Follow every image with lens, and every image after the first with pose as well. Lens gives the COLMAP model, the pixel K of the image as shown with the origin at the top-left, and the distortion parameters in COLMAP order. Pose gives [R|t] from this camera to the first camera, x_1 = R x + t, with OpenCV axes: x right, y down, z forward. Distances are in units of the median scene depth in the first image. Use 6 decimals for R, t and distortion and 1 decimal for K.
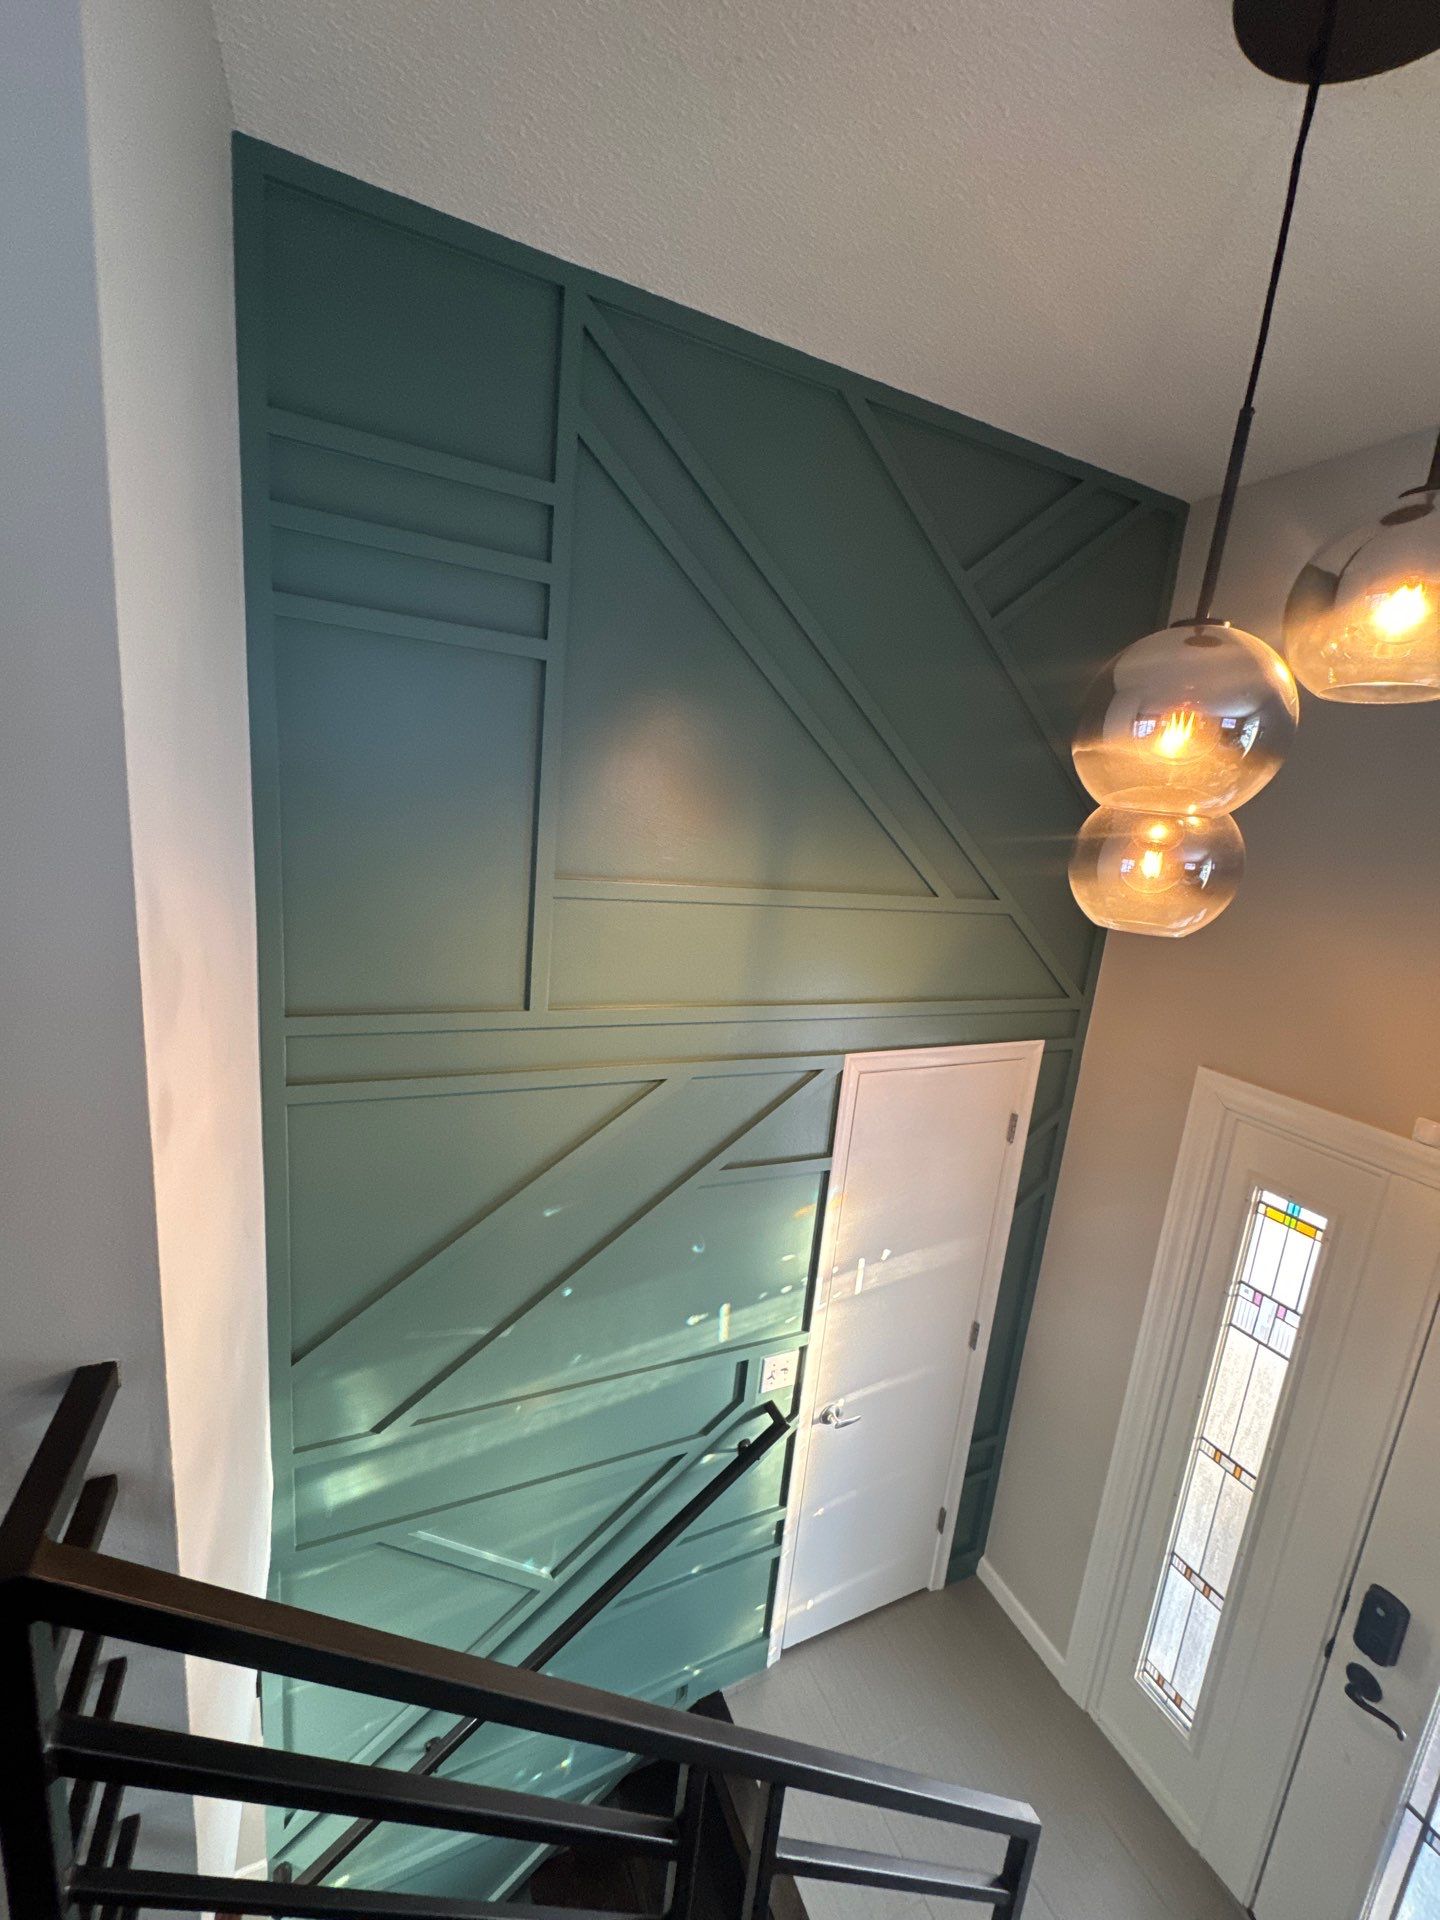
lens RADIAL K [[758.0, 0, 718.3], [0, 758.0, 957.6], [0, 0, 1]] dist [-0.001863, -0.000275]
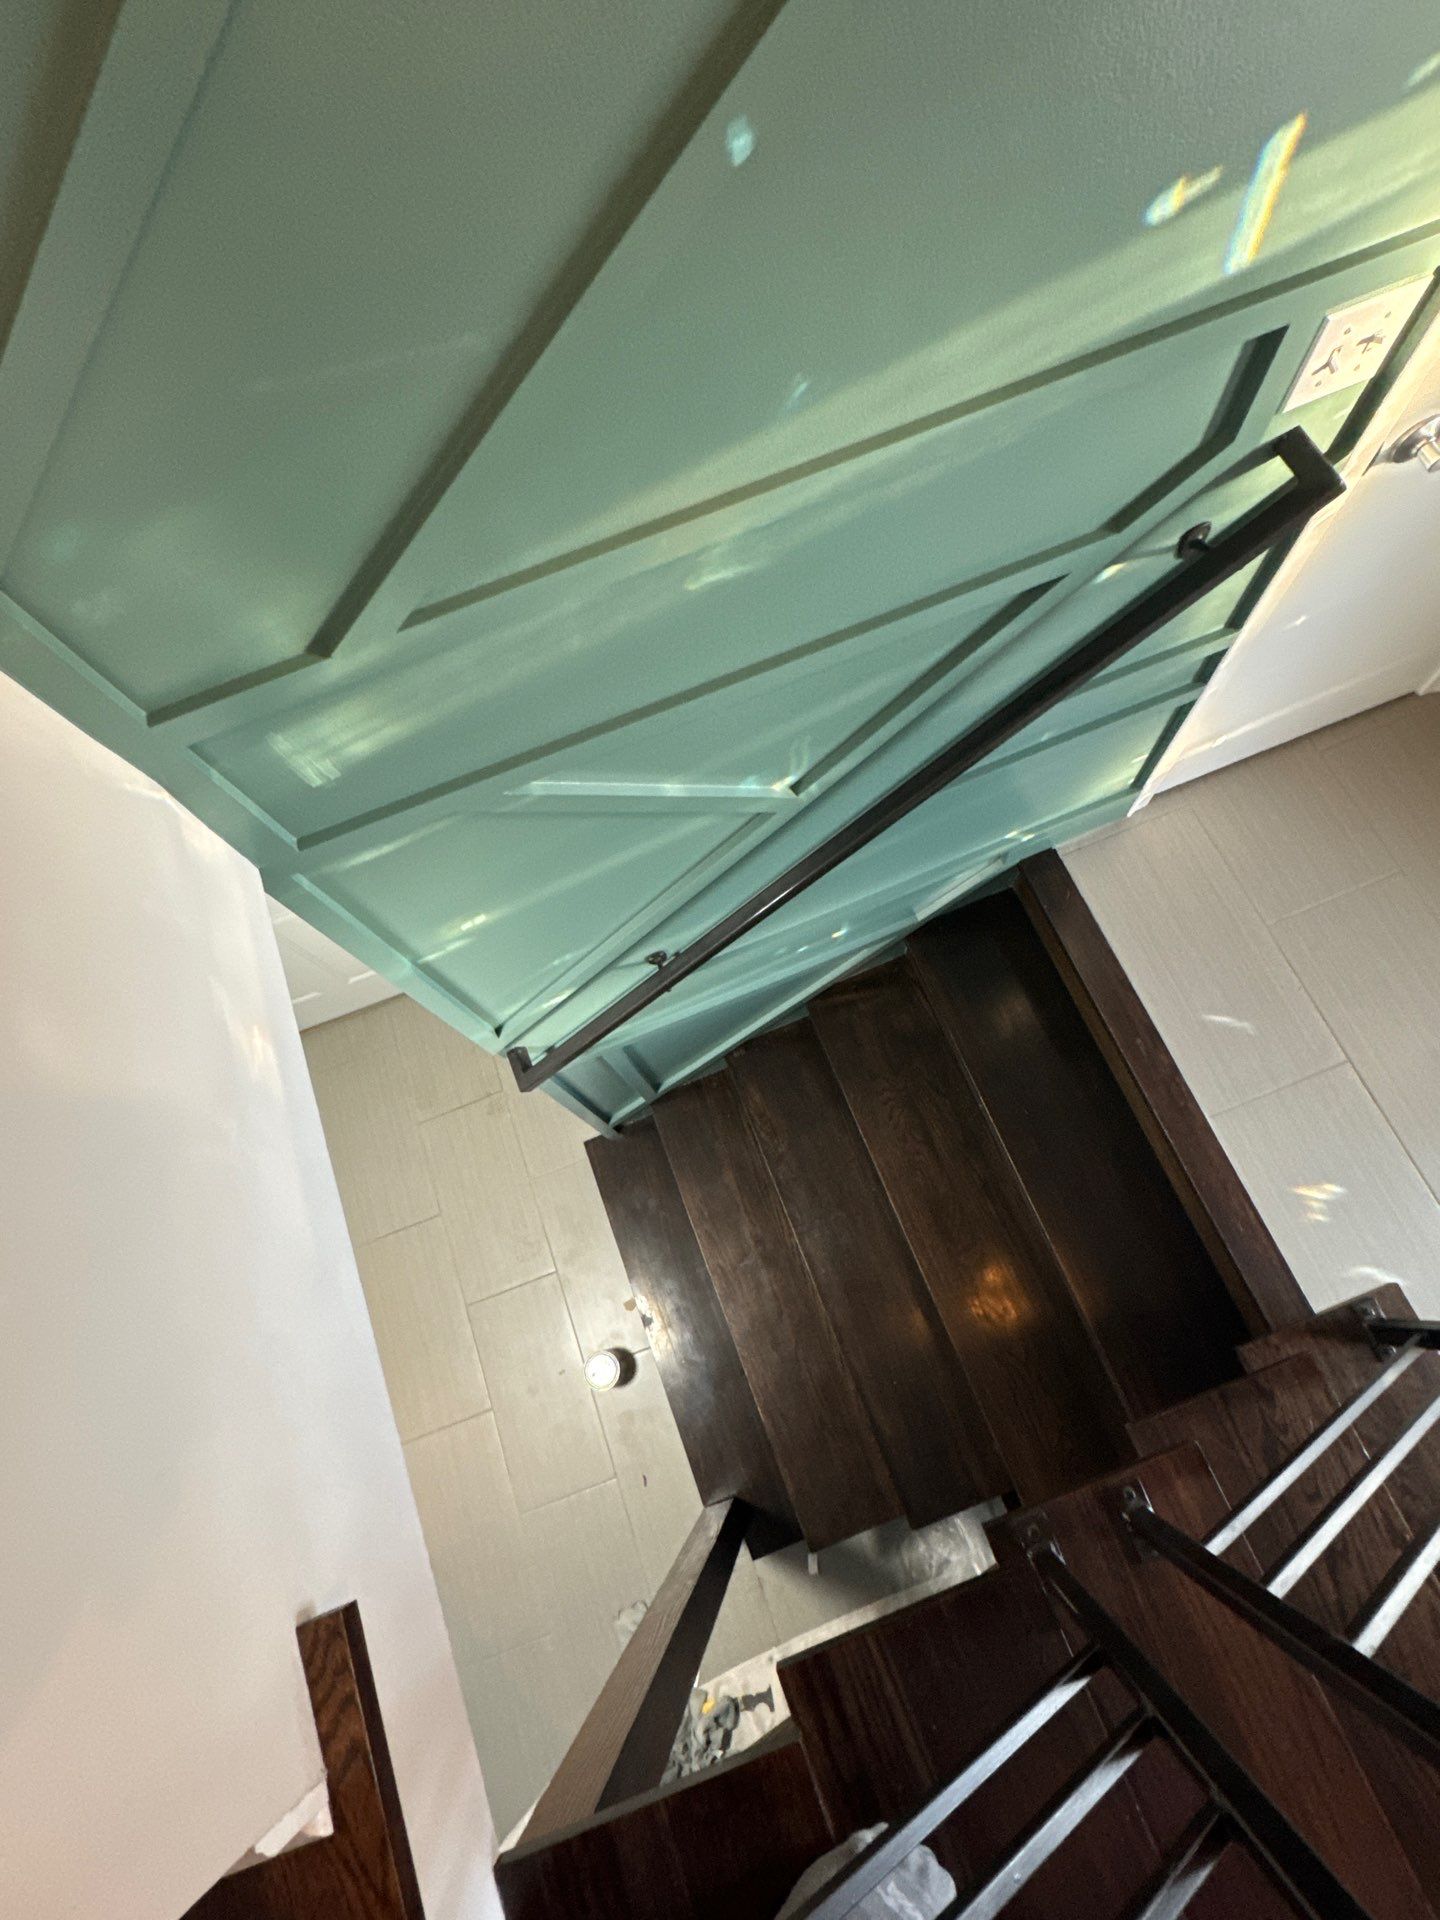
lens RADIAL K [[976.4, 0, 721.7], [0, 976.4, 961.4], [0, 0, 1]] dist [0.000414, 0.000683]
pose [[0.979093, -0.008514, -0.203234, -0.126001], [0.180689, 0.495290, 0.849729, 0.263927], [0.093425, -0.868686, 0.486473, 0.530630]]
